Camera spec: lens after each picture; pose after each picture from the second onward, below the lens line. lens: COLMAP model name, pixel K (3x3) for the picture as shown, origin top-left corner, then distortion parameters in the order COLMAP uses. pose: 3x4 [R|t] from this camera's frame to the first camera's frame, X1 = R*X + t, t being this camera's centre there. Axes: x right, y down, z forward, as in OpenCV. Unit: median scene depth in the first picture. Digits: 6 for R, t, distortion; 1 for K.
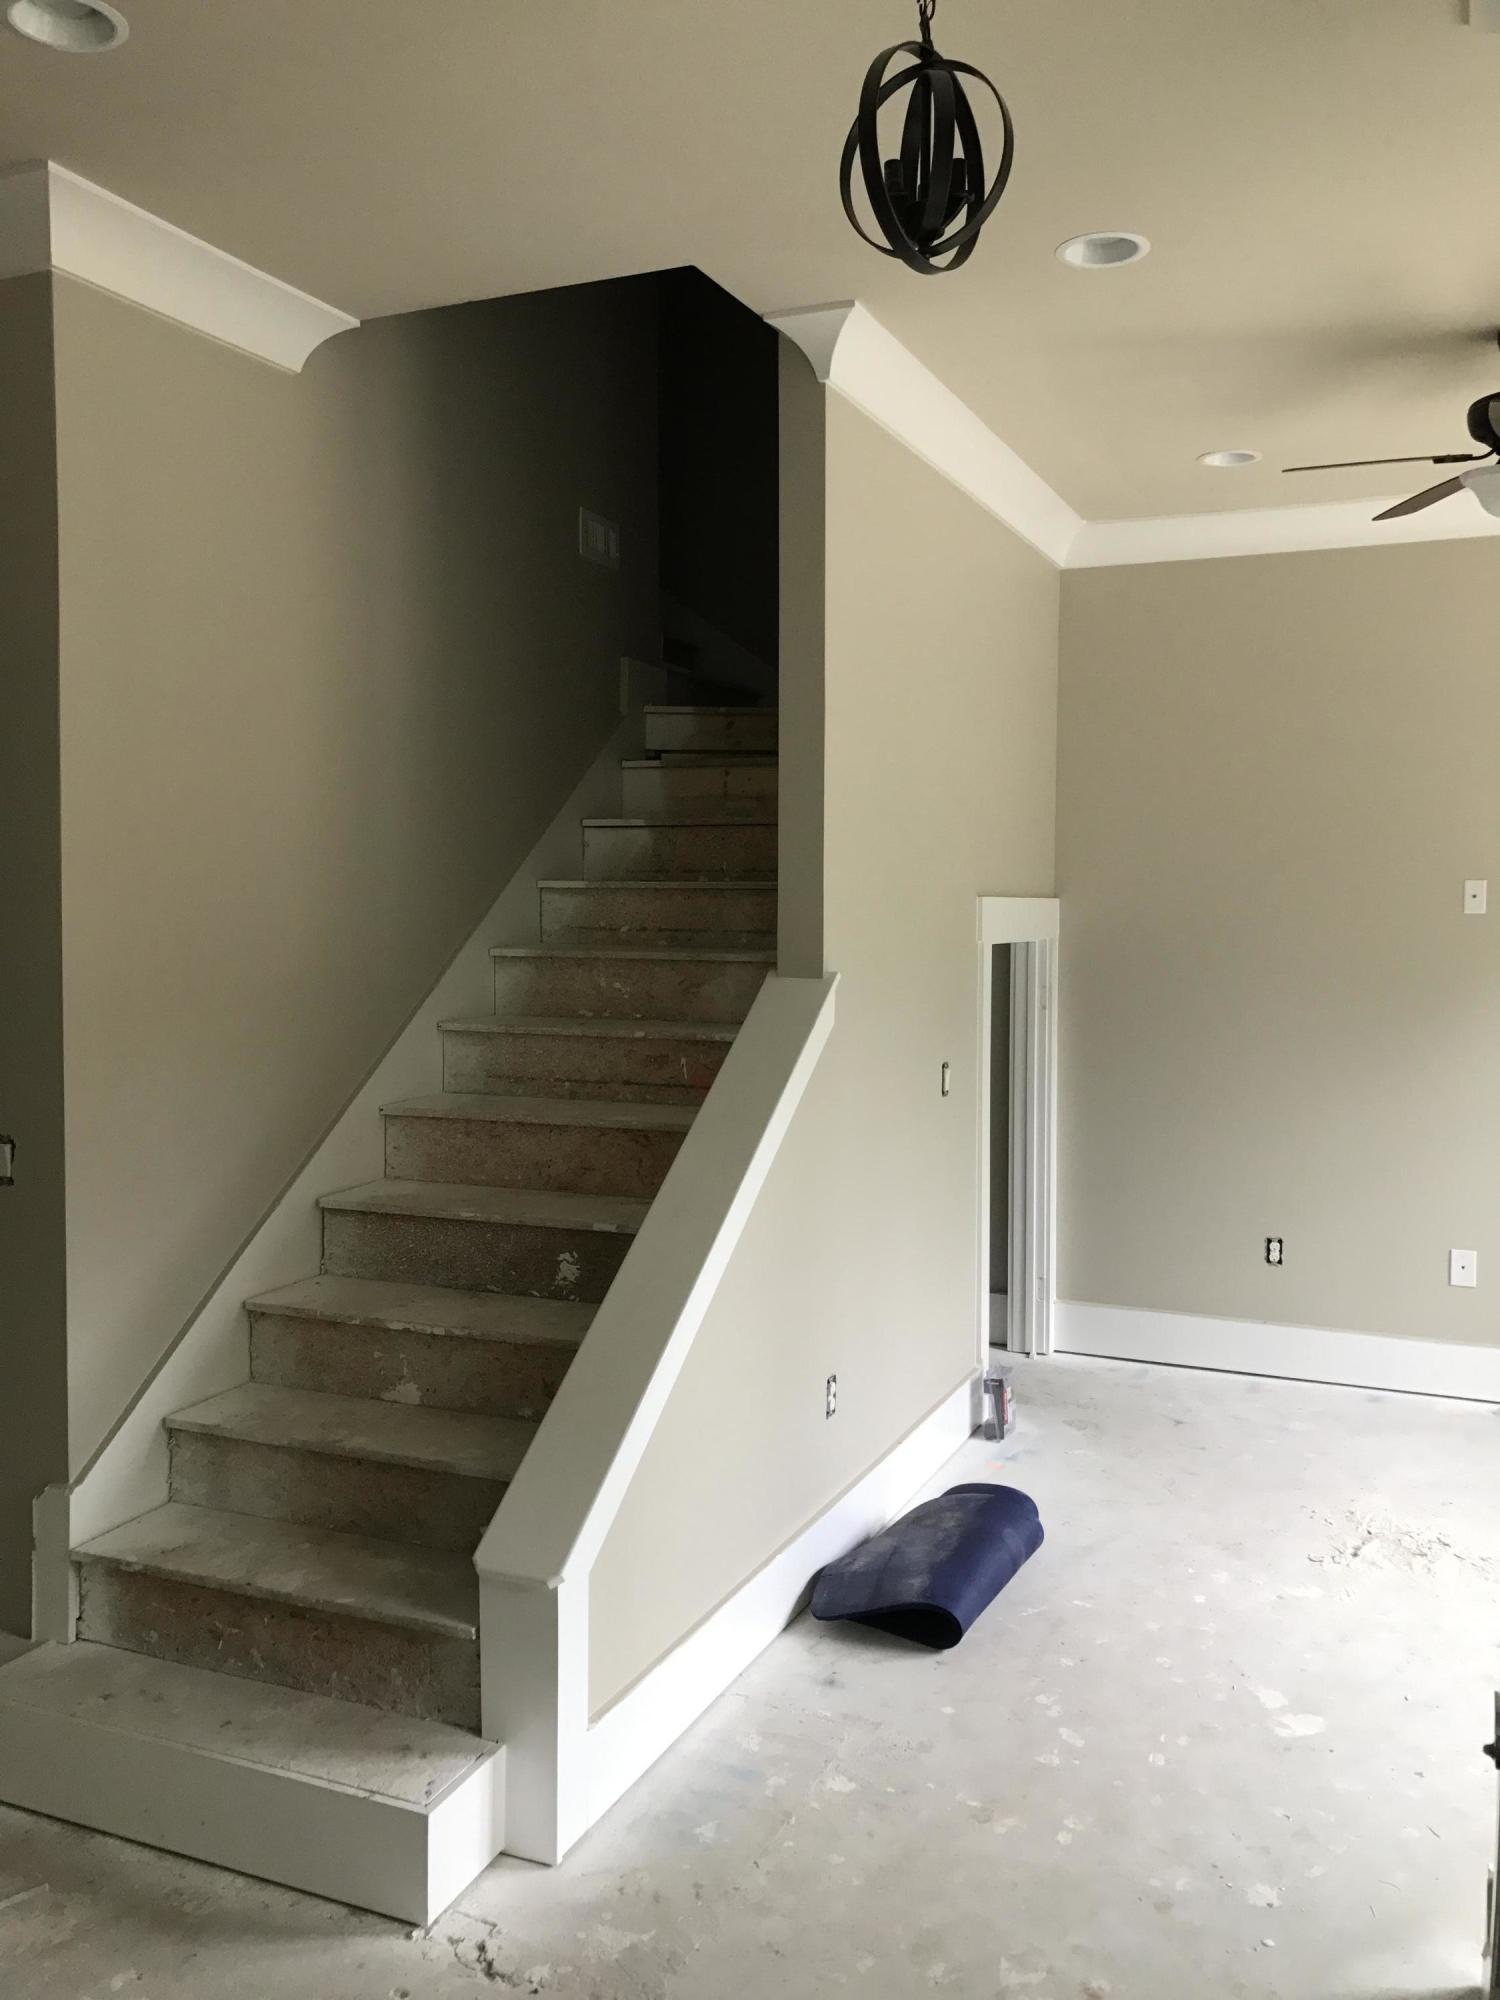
lens RADIAL K [[1625.5, 0, 750.1], [0, 1625.5, 997.2], [0, 0, 1]] dist [0.006490, -0.007845]
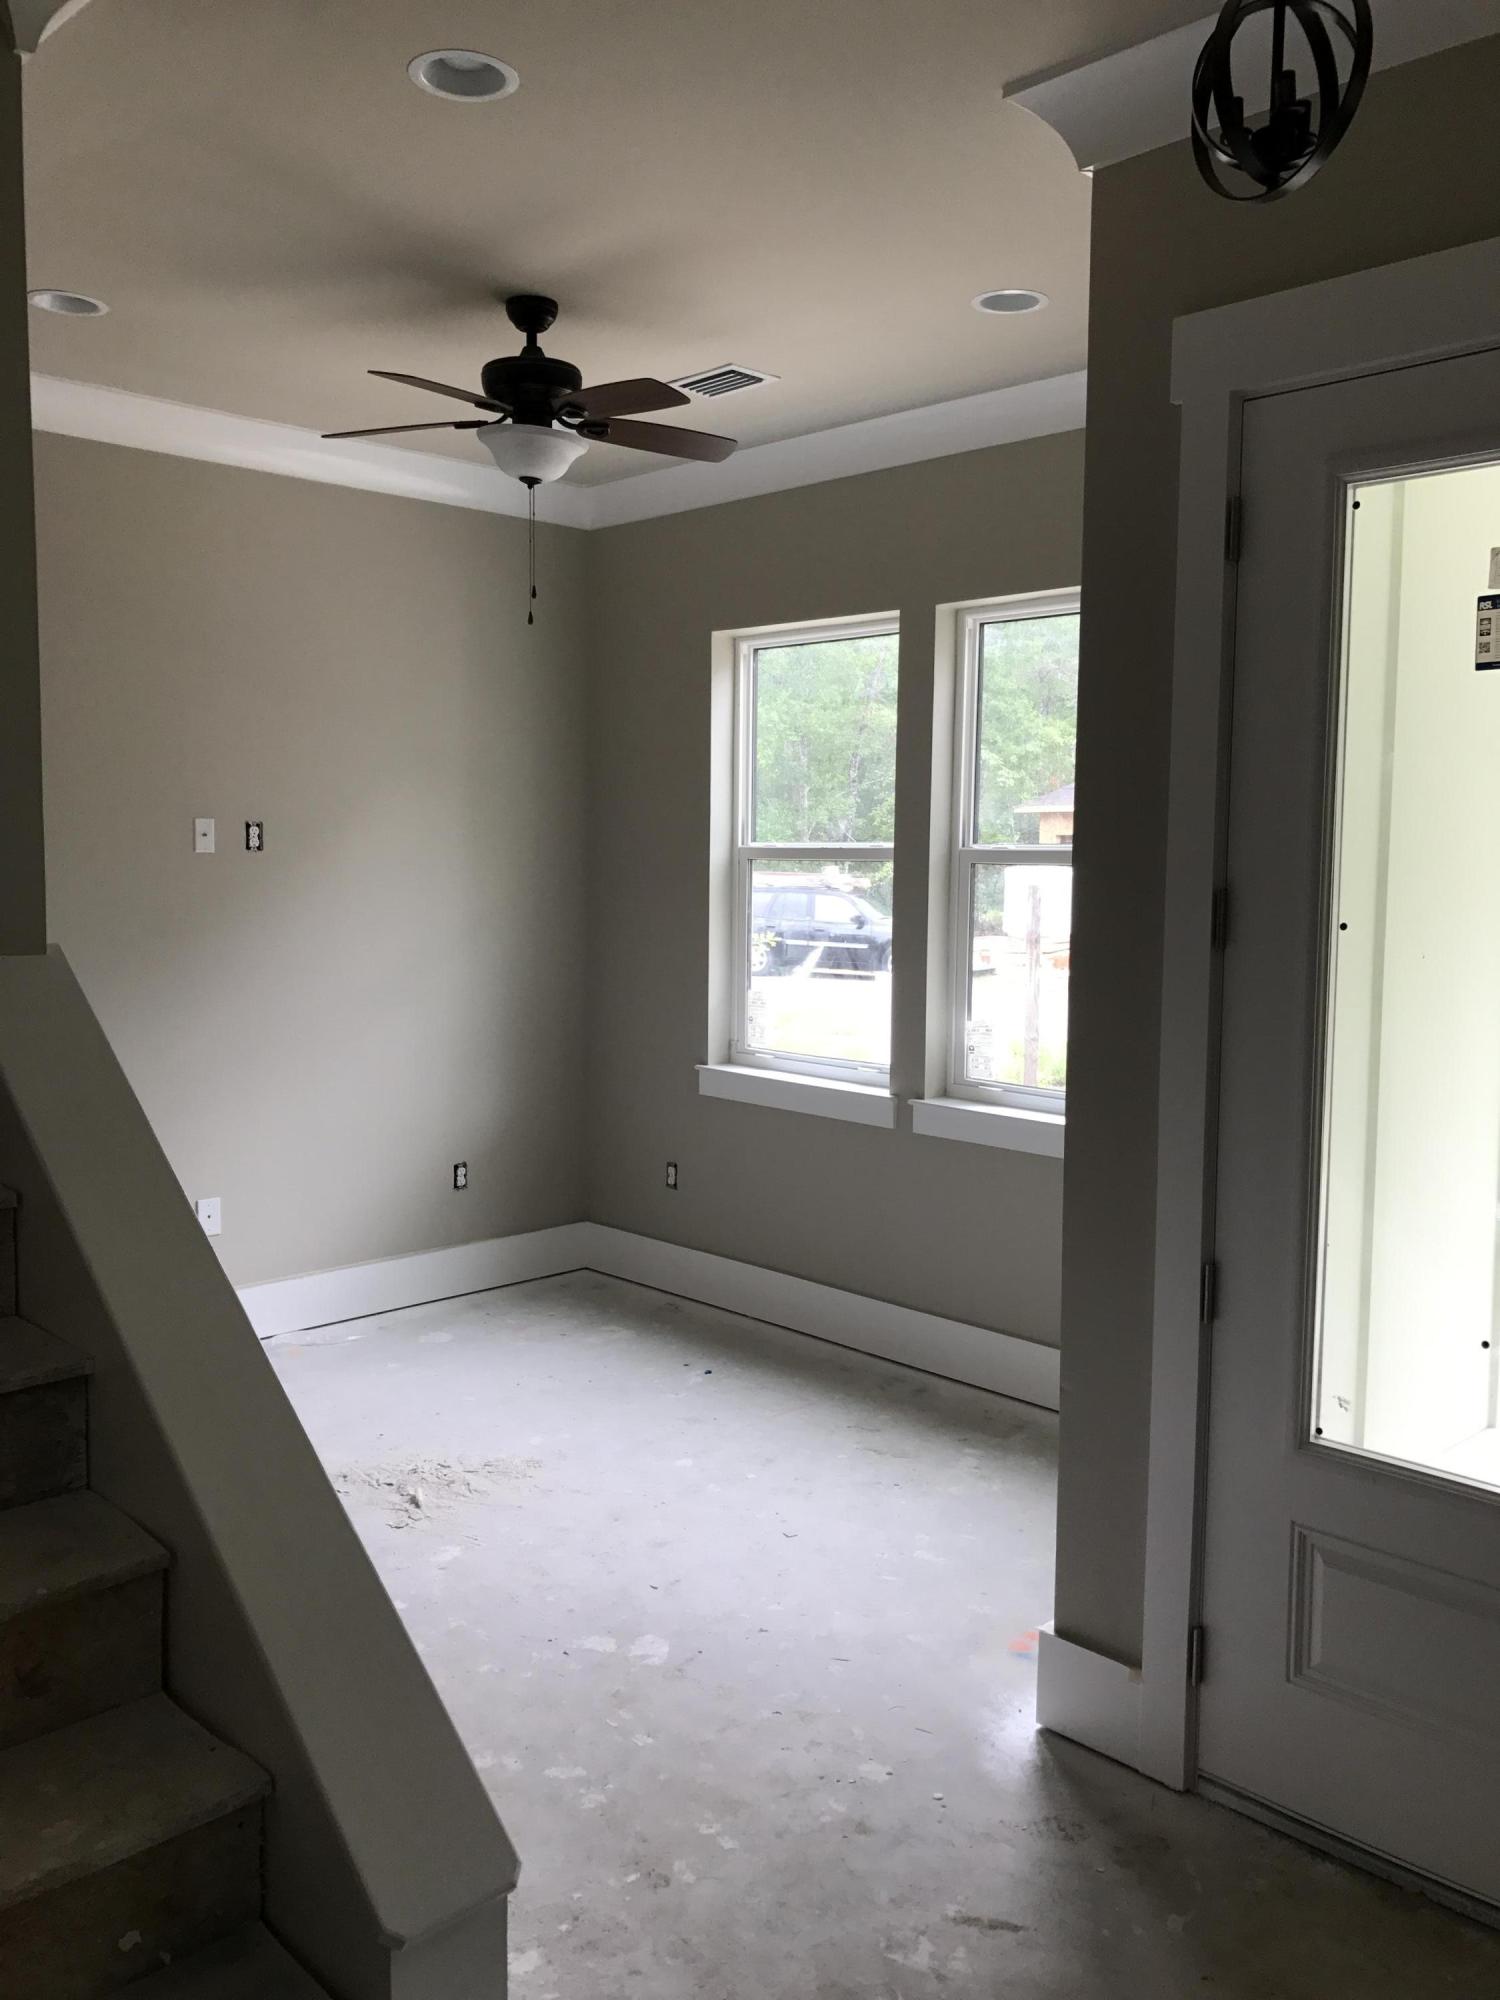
lens RADIAL K [[1625.5, 0, 749.8], [0, 1625.5, 1000.0], [0, 0, 1]] dist [0.006490, -0.007845]
pose [[0.361347, -0.078908, 0.929087, -0.609868], [0.039718, 0.996811, 0.069213, -0.031823], [-0.931585, 0.011892, 0.363329, 0.613677]]
